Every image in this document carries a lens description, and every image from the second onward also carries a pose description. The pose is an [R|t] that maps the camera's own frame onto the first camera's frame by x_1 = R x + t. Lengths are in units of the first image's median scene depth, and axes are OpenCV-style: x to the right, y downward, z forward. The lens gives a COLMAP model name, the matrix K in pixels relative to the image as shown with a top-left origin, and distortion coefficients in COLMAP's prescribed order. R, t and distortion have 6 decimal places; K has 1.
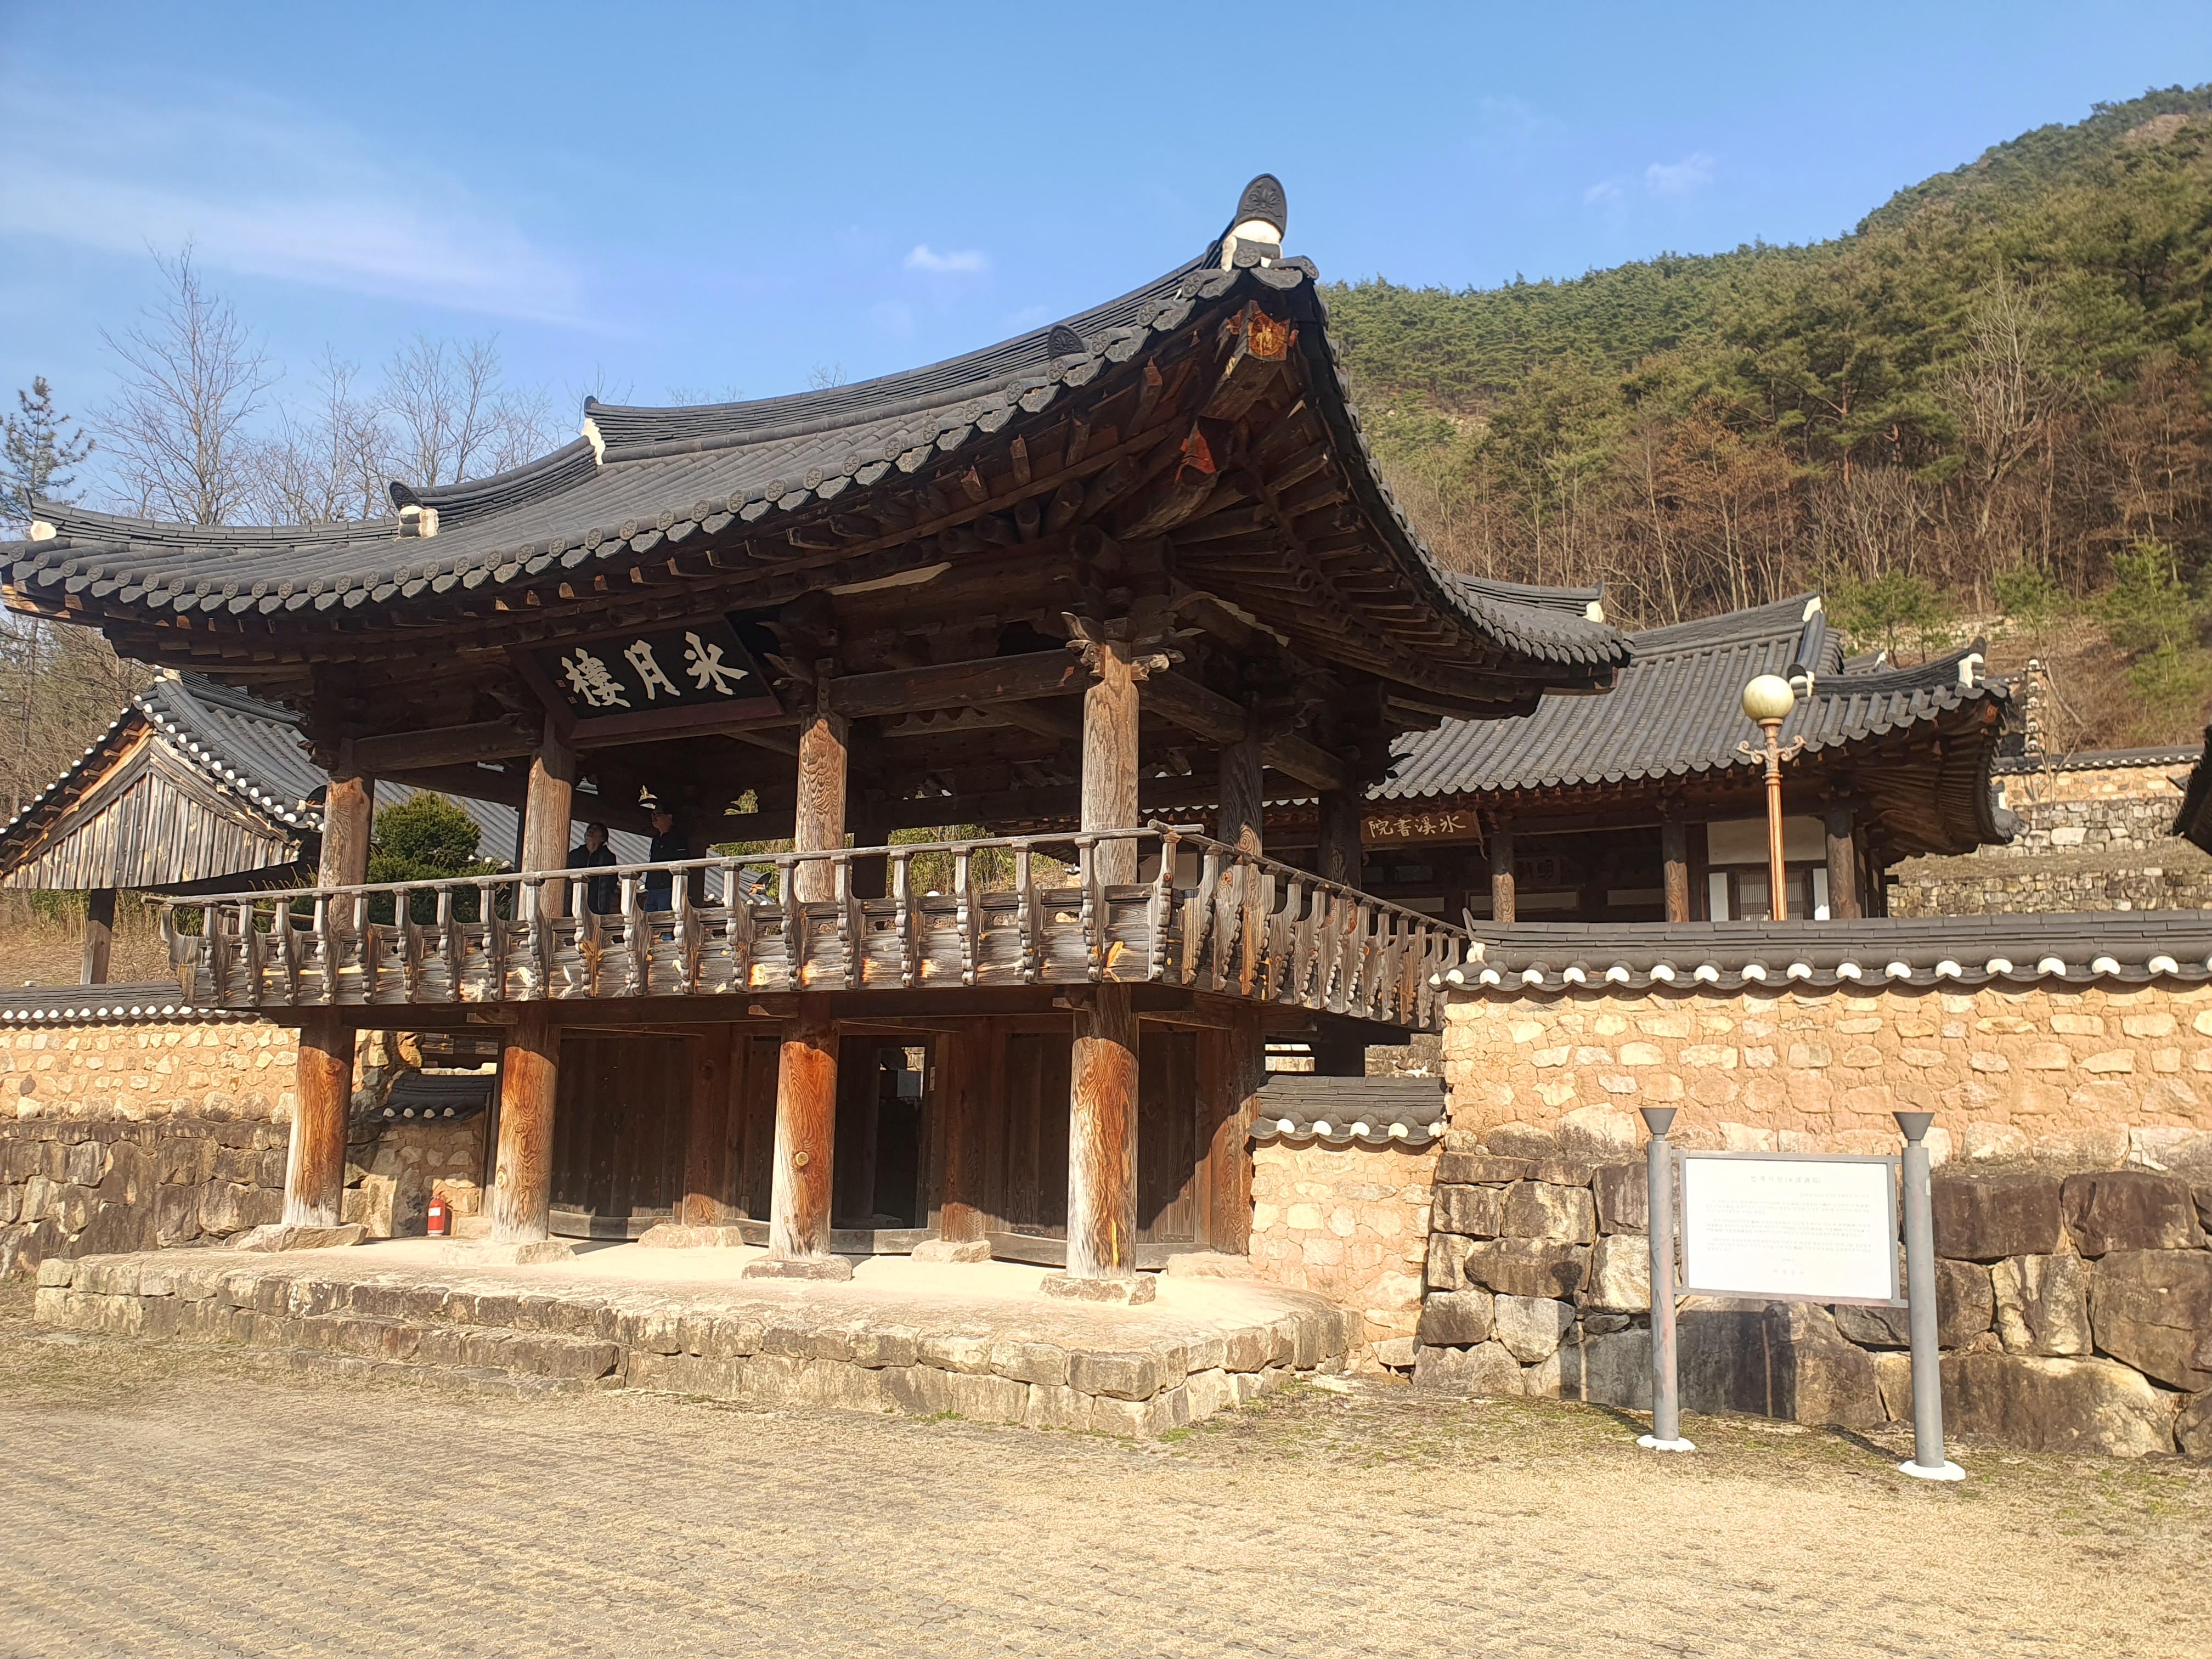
lens RADIAL K [[1710.1, 0, 1132.9], [0, 1710.1, 846.8], [0, 0, 1]] dist [0.041561, -0.060284]
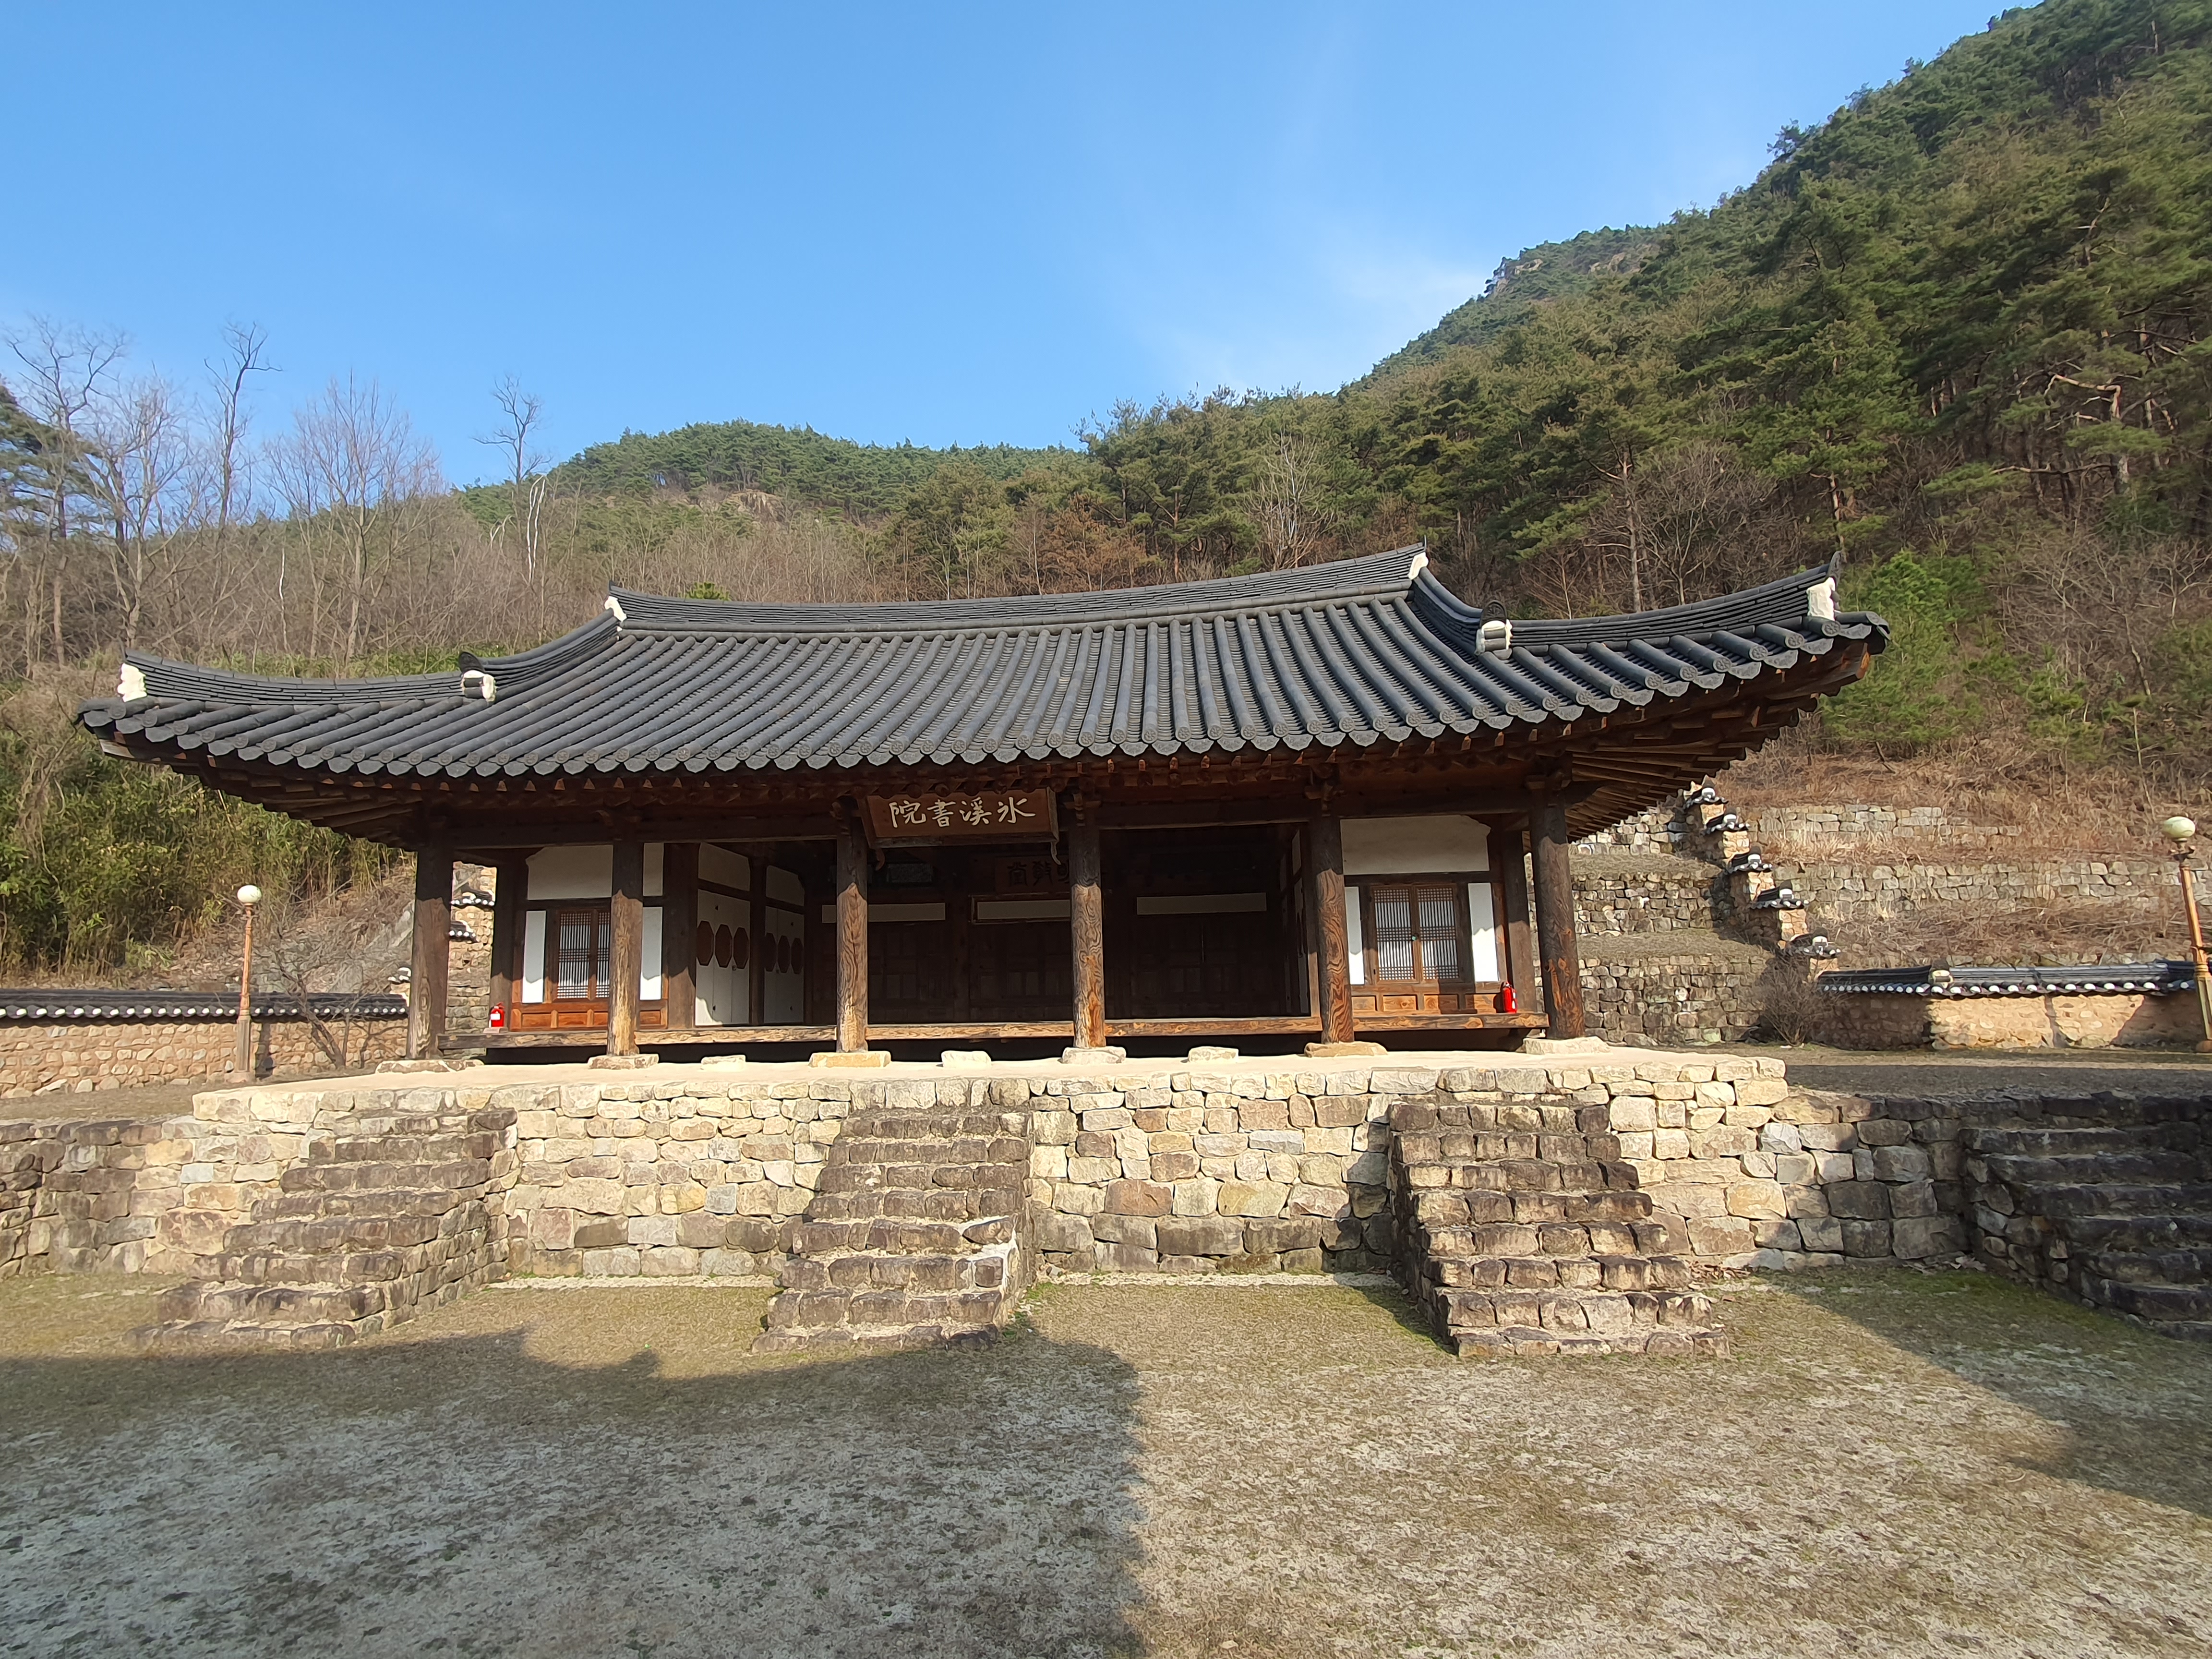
lens RADIAL K [[1121.8, 0, 1086.3], [0, 1121.8, 861.5], [0, 0, 1]] dist [0.006916, -0.000758]
pose [[0.922116, 0.014554, 0.386640, 0.016500], [-0.023150, 0.999577, 0.017585, -0.000627], [-0.386221, -0.025166, 0.922063, 0.228662]]
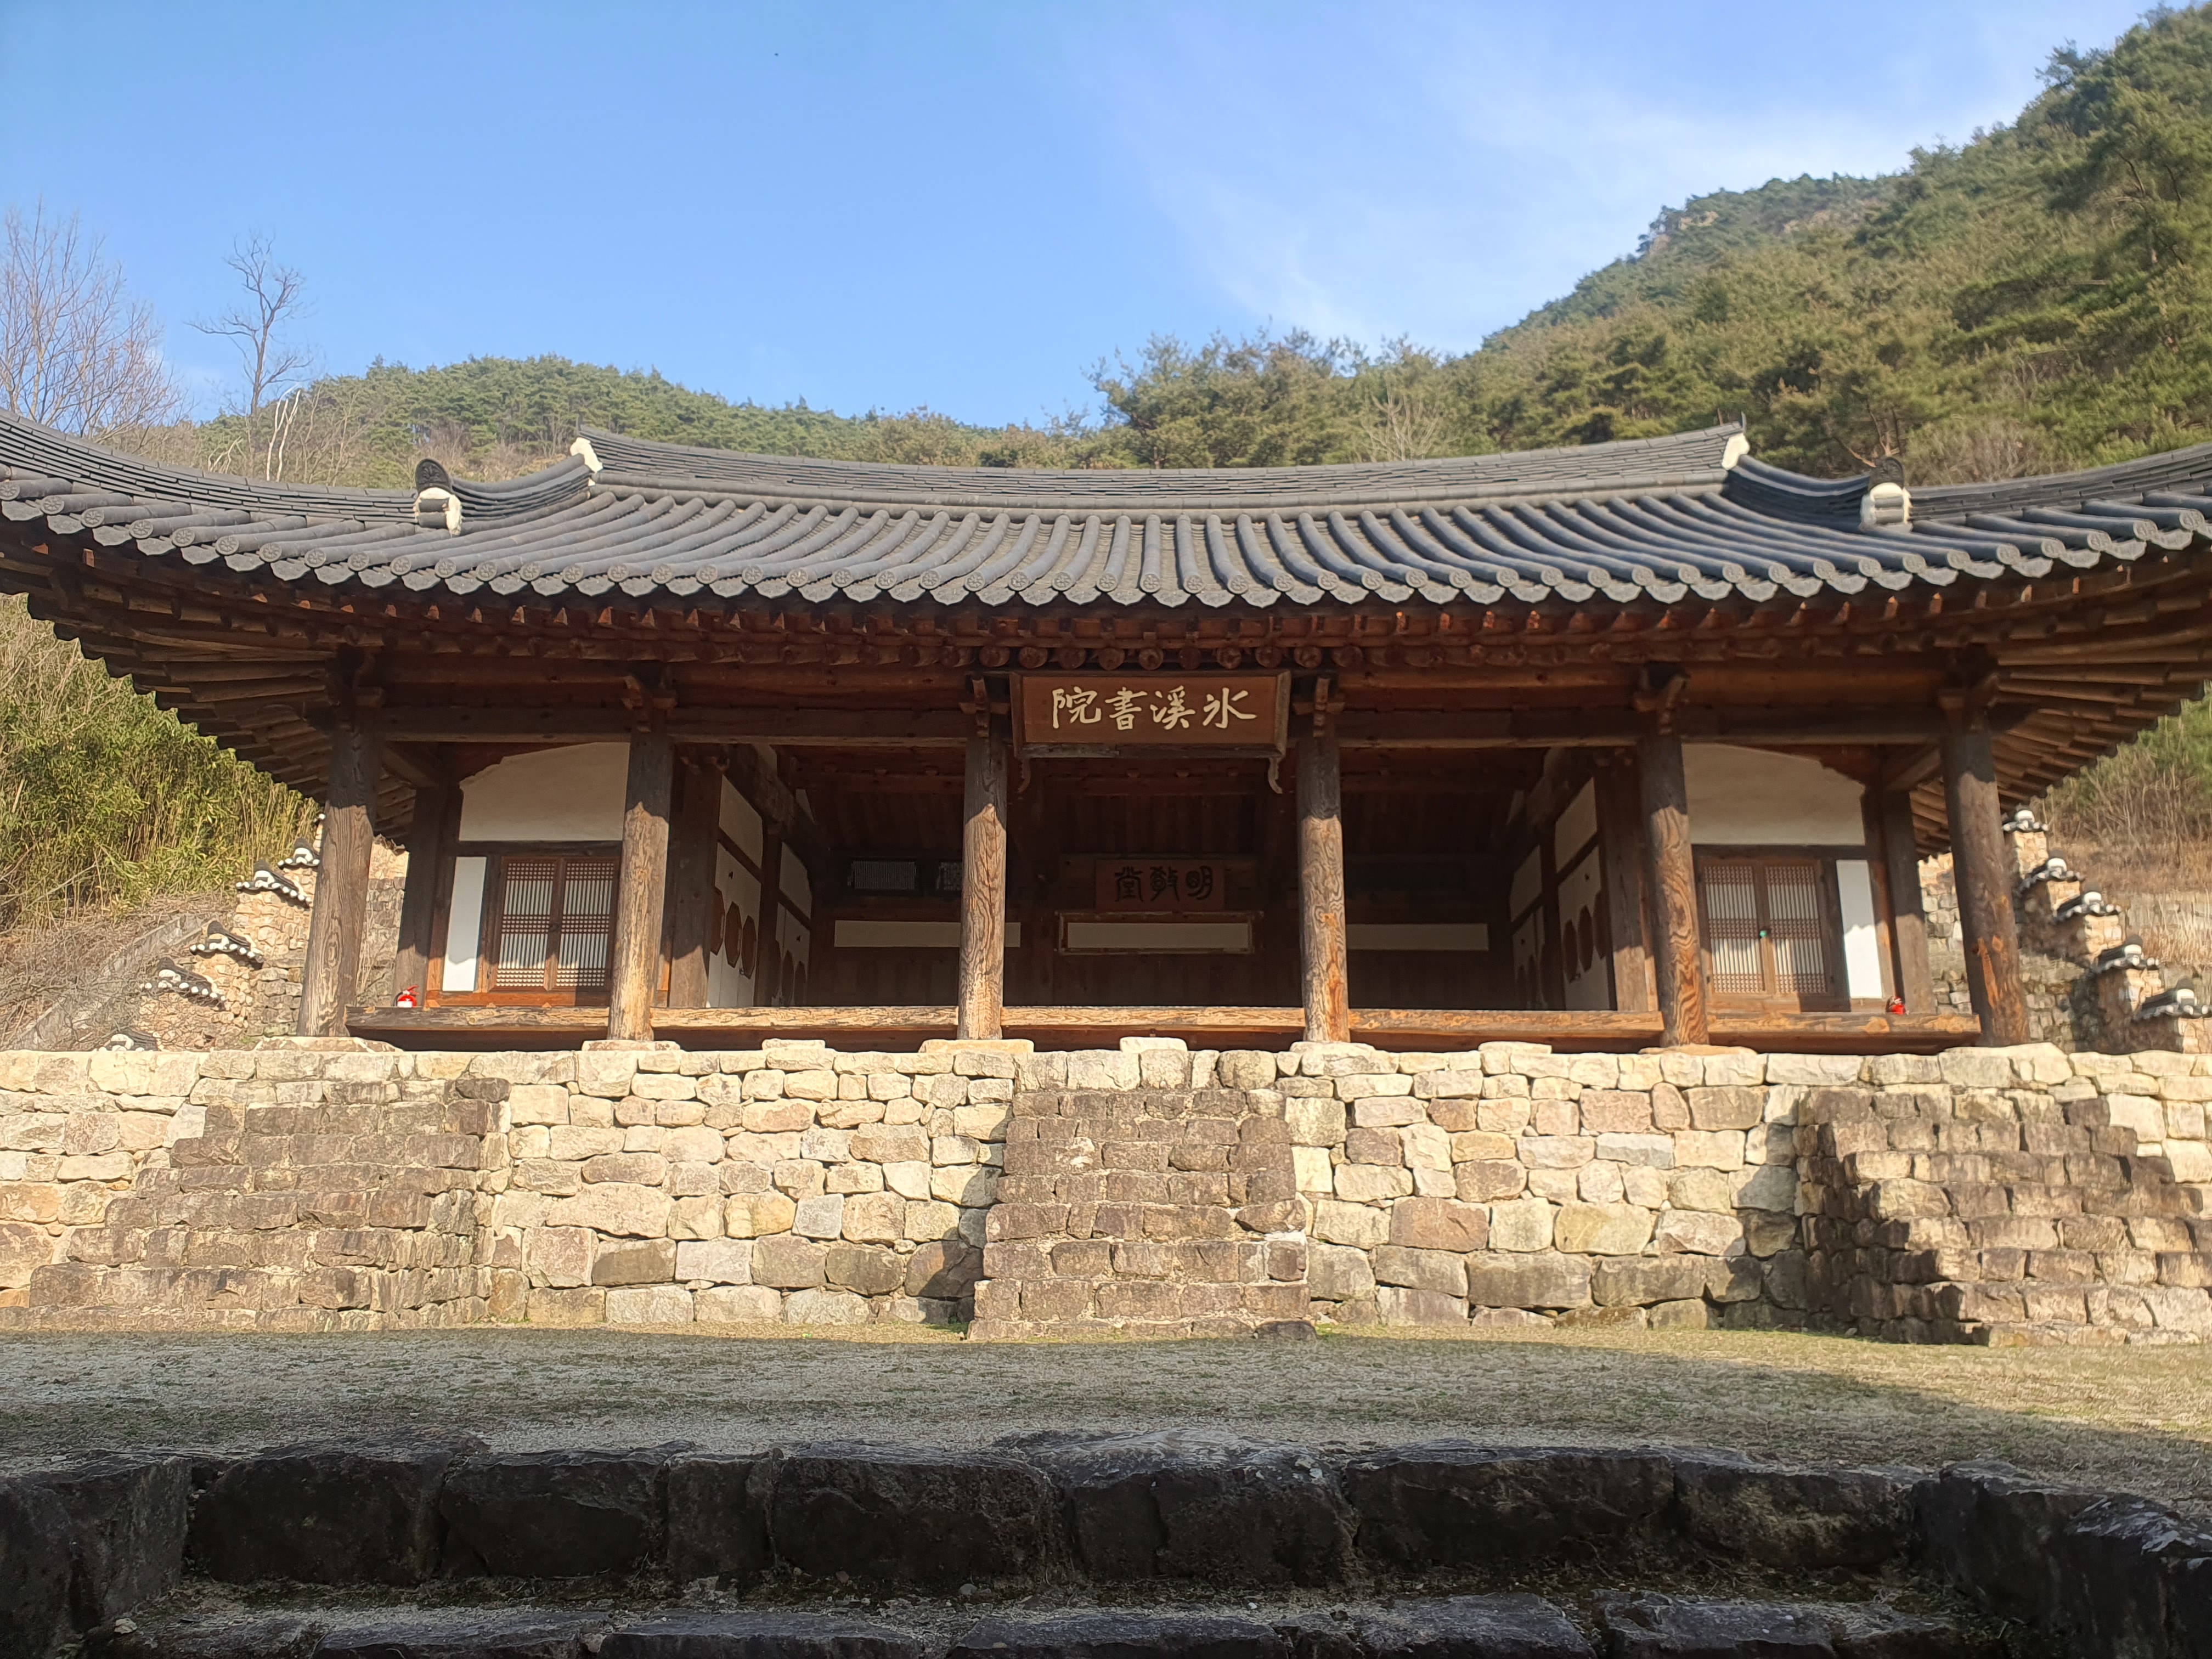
lens RADIAL K [[1710.1, 0, 1132.9], [0, 1710.1, 846.8], [0, 0, 1]] dist [0.041561, -0.060284]
pose [[0.893996, 0.102917, 0.436096, -0.016042], [-0.062654, 0.992415, -0.105765, 0.030114], [-0.443674, 0.067230, 0.893663, 0.231422]]
